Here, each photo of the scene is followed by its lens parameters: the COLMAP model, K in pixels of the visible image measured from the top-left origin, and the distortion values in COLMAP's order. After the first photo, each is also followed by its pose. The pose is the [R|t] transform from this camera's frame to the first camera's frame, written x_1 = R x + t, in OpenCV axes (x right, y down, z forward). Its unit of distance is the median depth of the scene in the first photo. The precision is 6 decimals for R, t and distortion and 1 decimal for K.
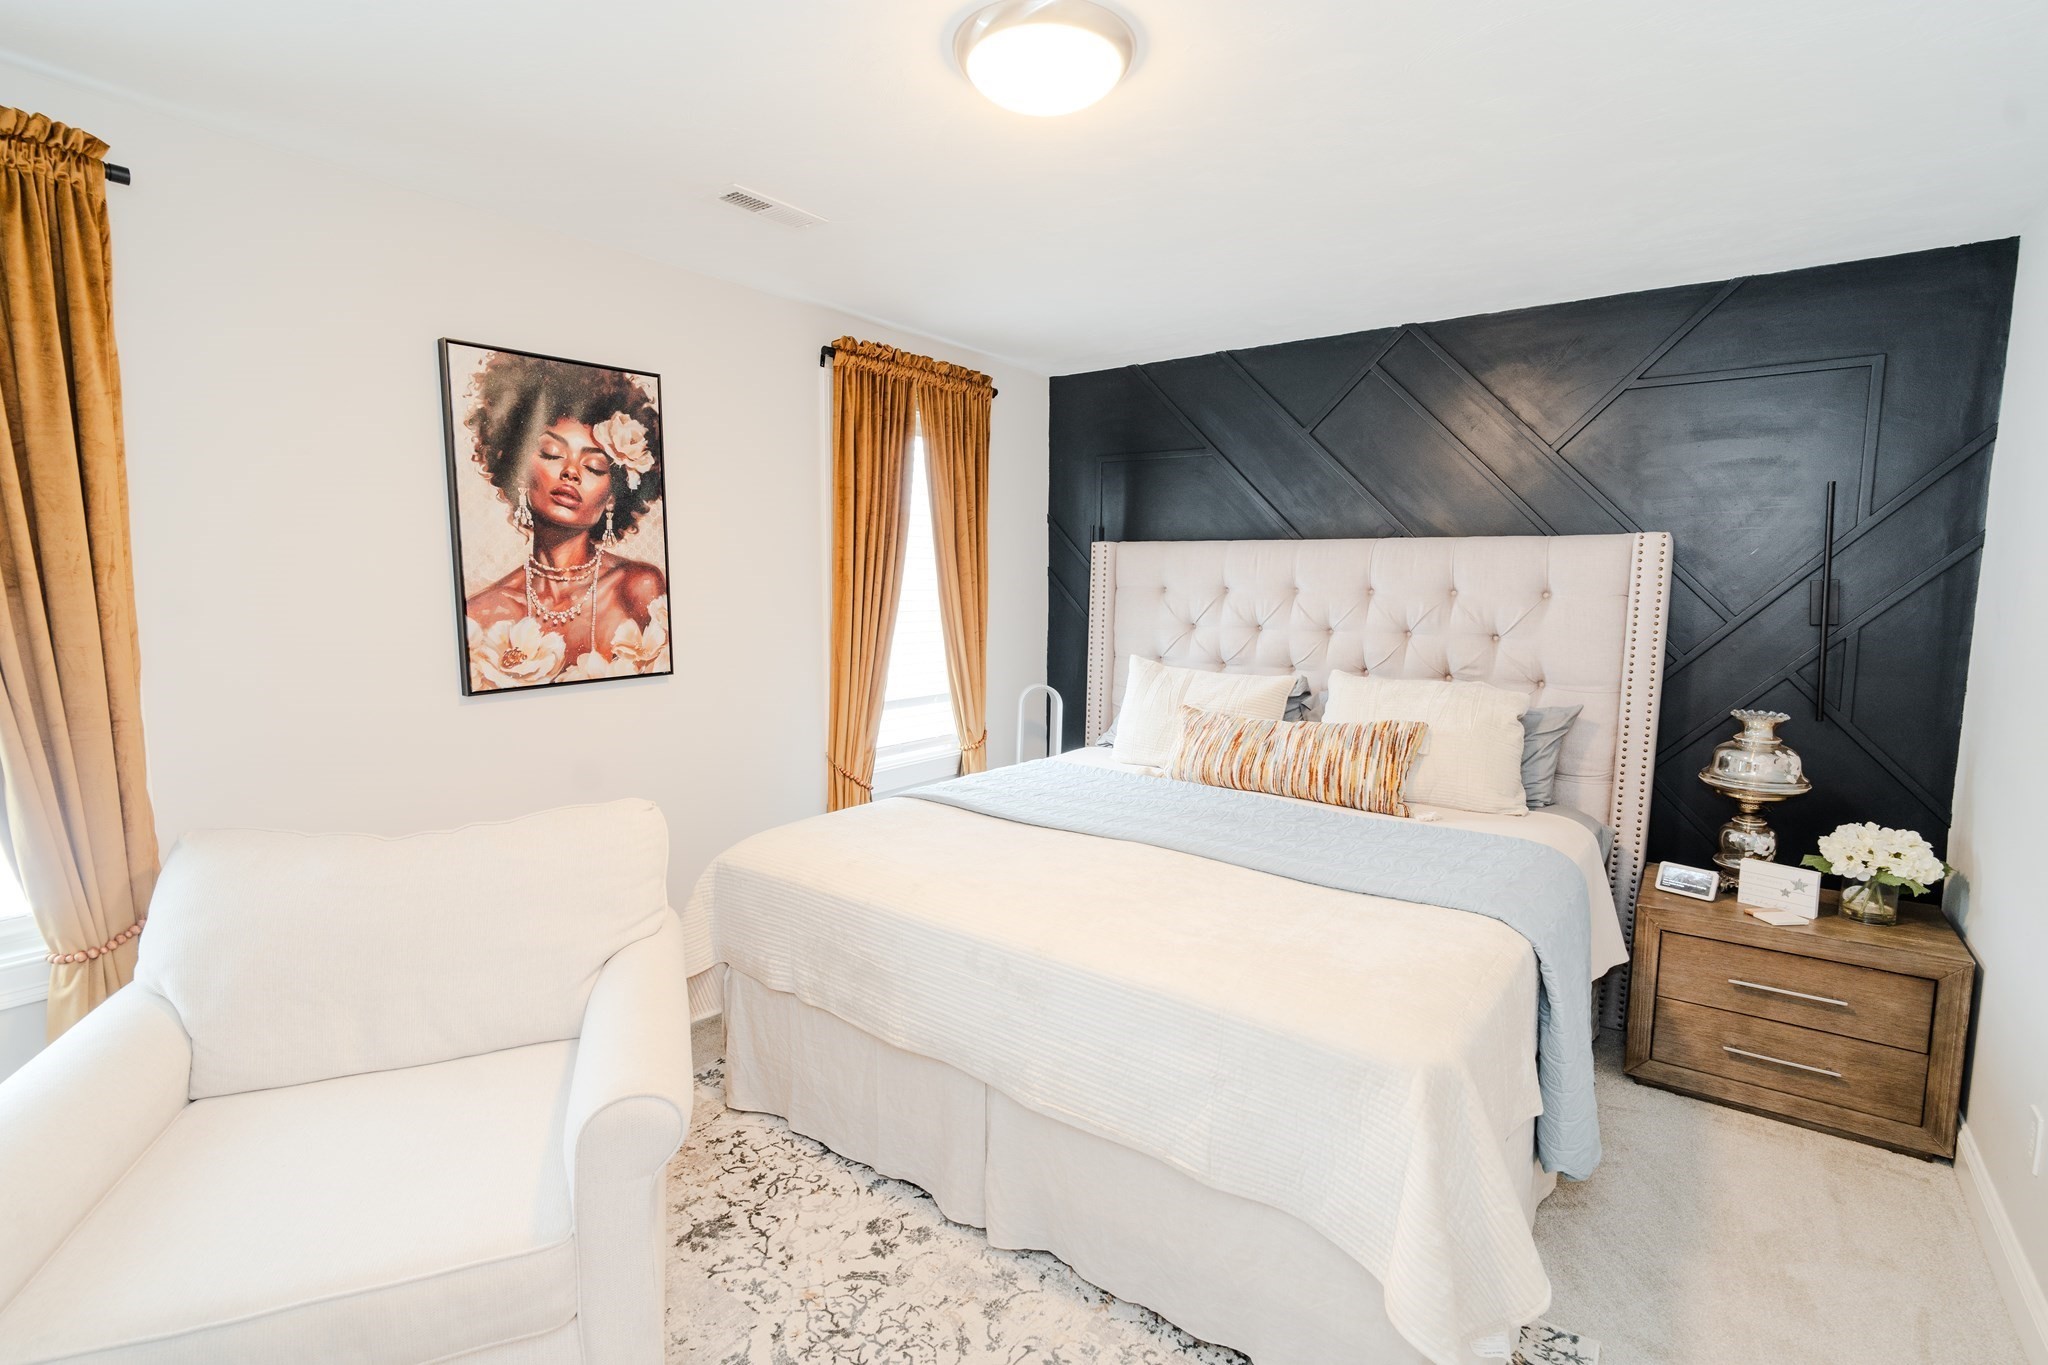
lens RADIAL K [[960.1, 0, 1026.6], [0, 960.1, 679.7], [0, 0, 1]] dist [-0.018944, 0.008716]
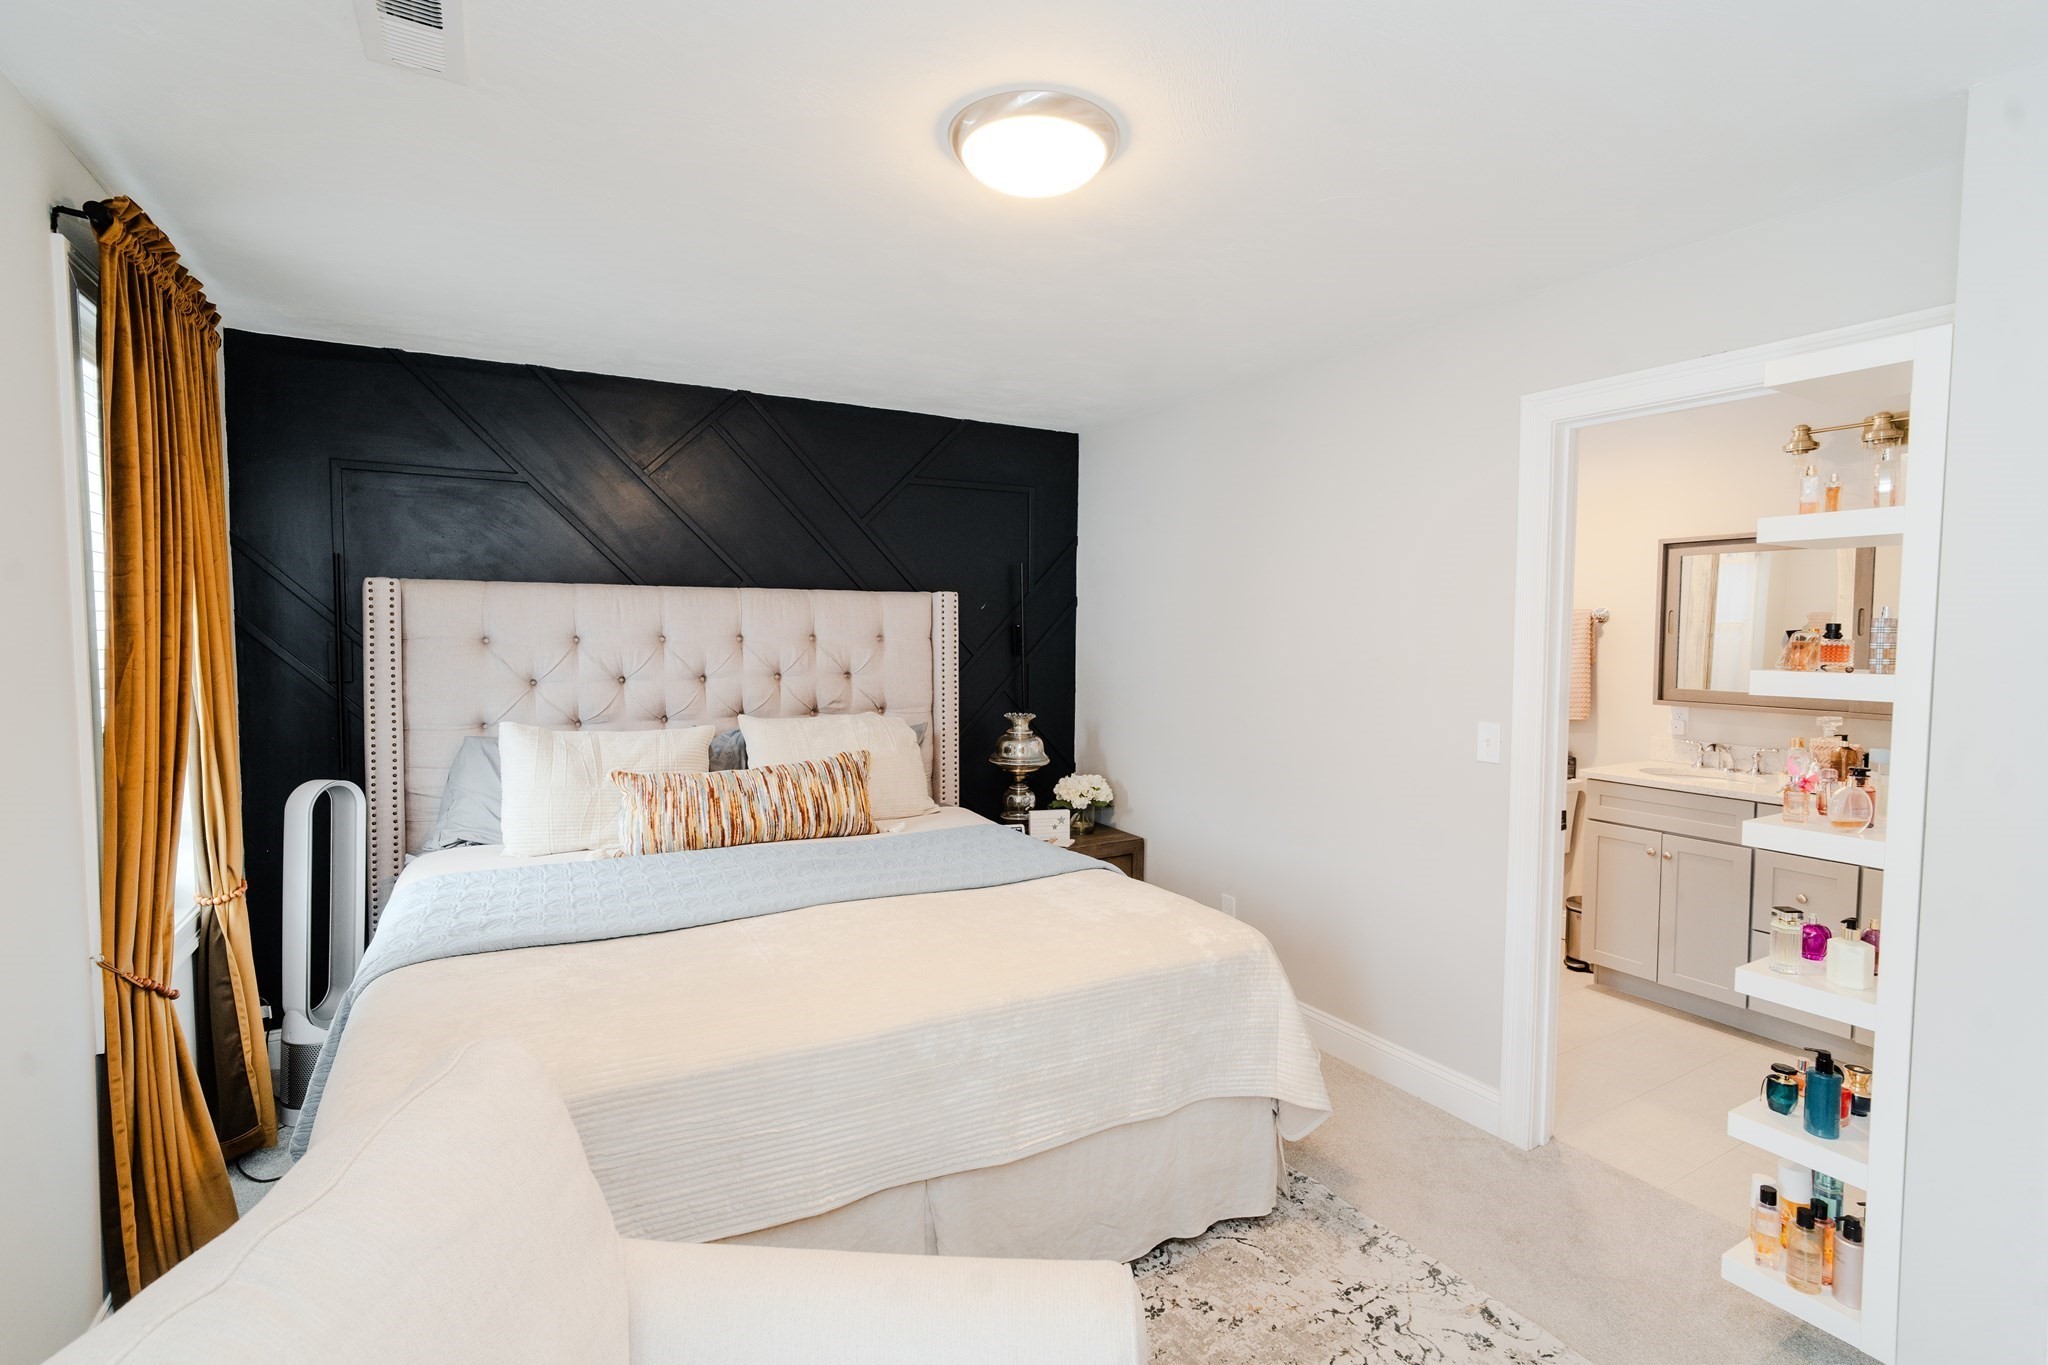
lens RADIAL K [[960.1, 0, 1026.6], [0, 960.1, 679.7], [0, 0, 1]] dist [-0.018944, 0.008716]
pose [[0.377769, -0.053632, 0.924345, -0.671338], [0.096973, 0.995122, 0.018107, -0.048877], [-0.920808, 0.082796, 0.381127, 0.436130]]
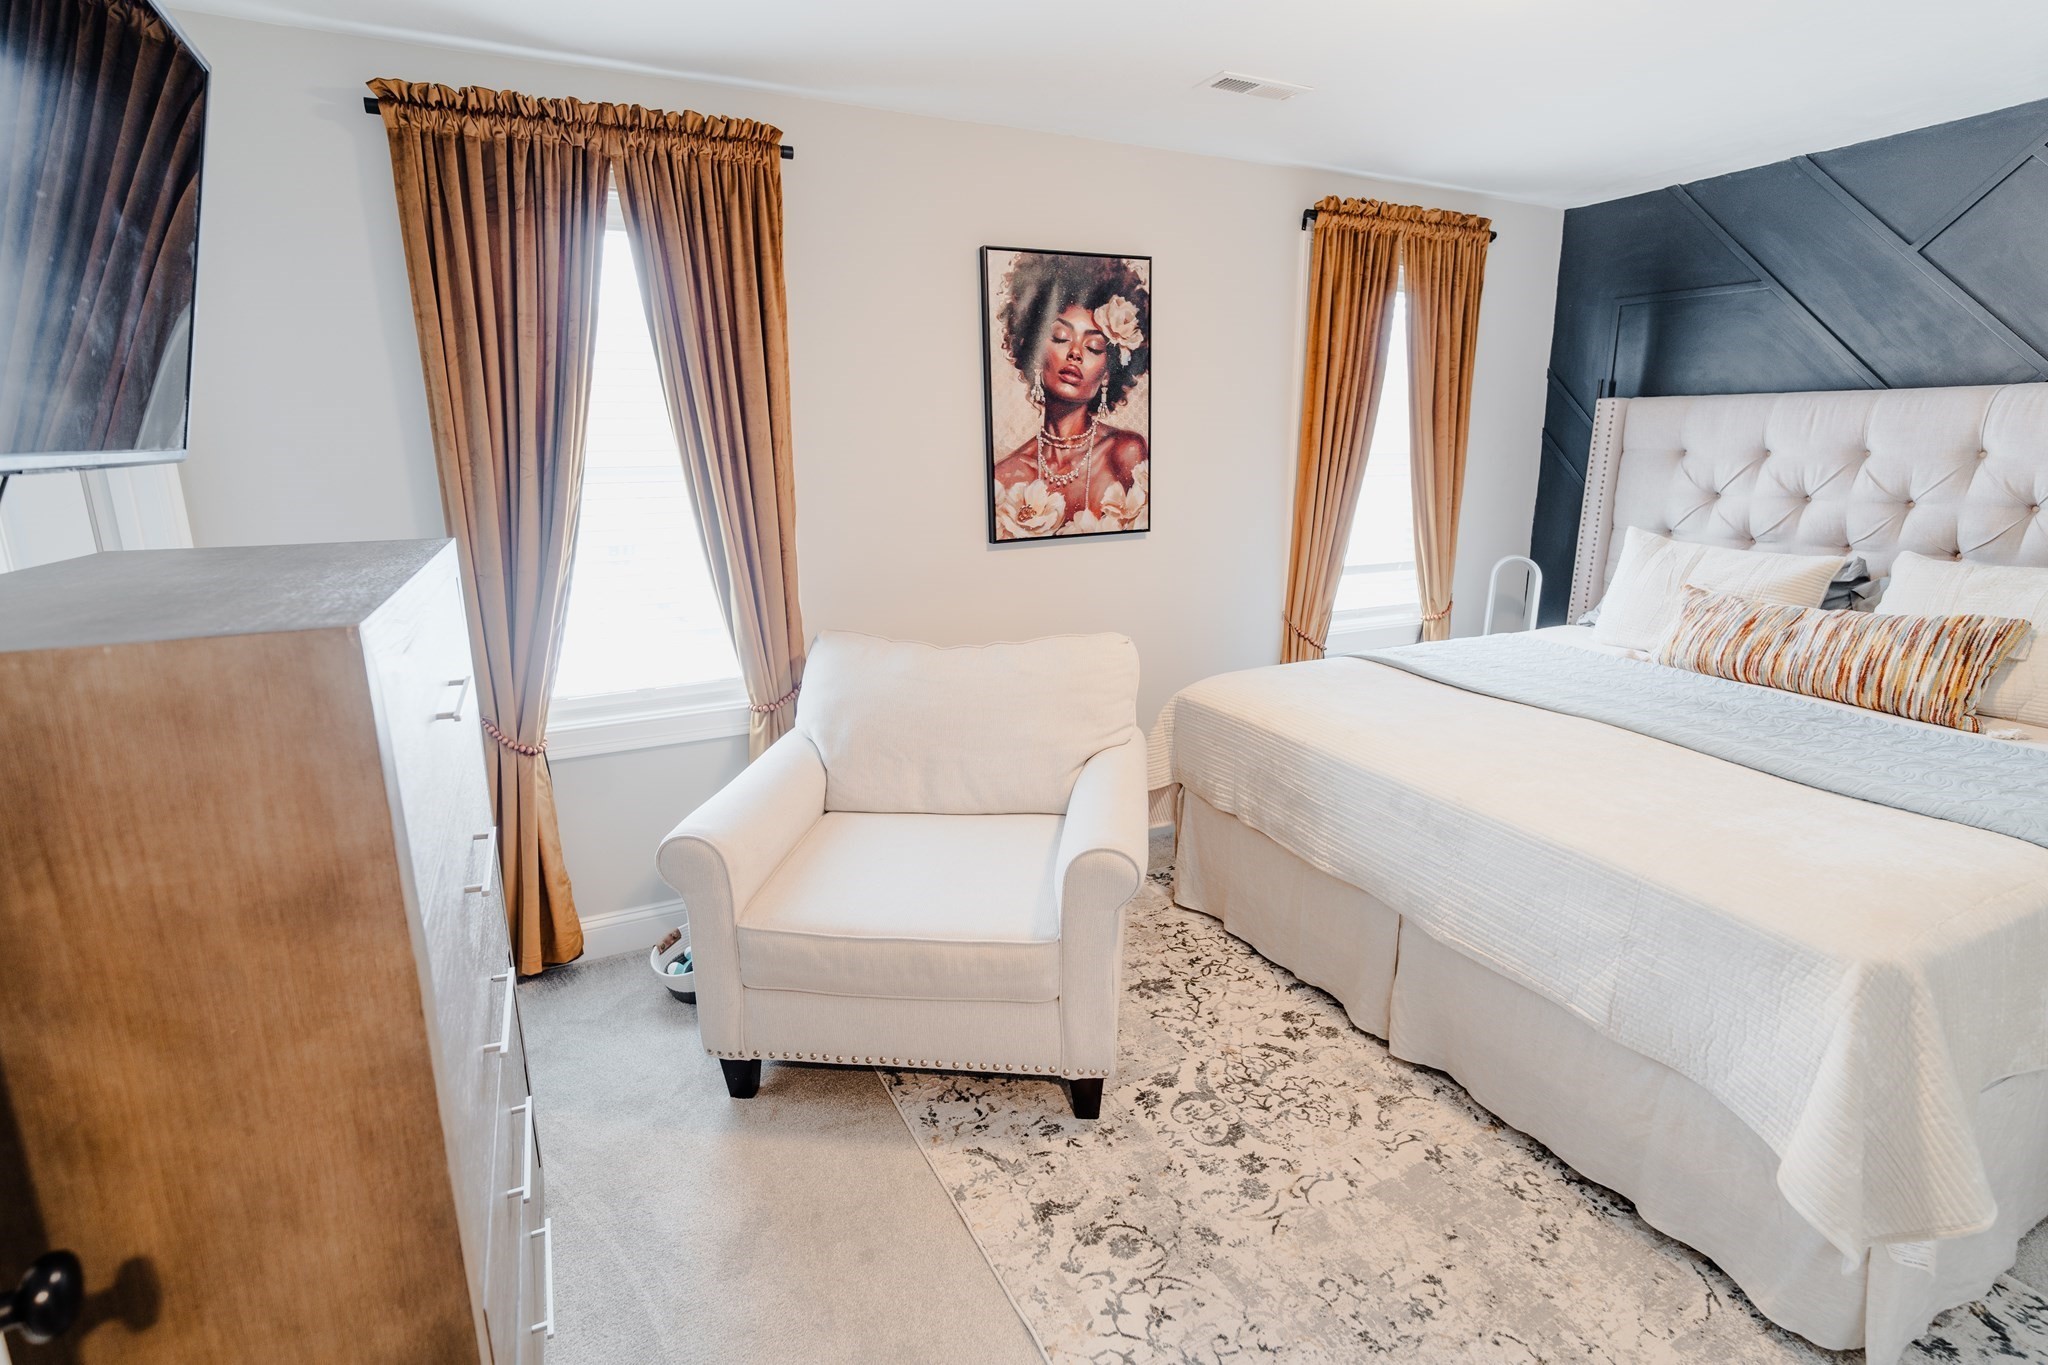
lens RADIAL K [[995.2, 0, 1042.9], [0, 995.2, 676.9], [0, 0, 1]] dist [-0.017814, 0.010017]
pose [[0.895662, 0.091853, -0.435148, 0.048395], [-0.034899, 0.989938, 0.137128, 0.008242], [0.443365, -0.107634, 0.889855, -0.130675]]
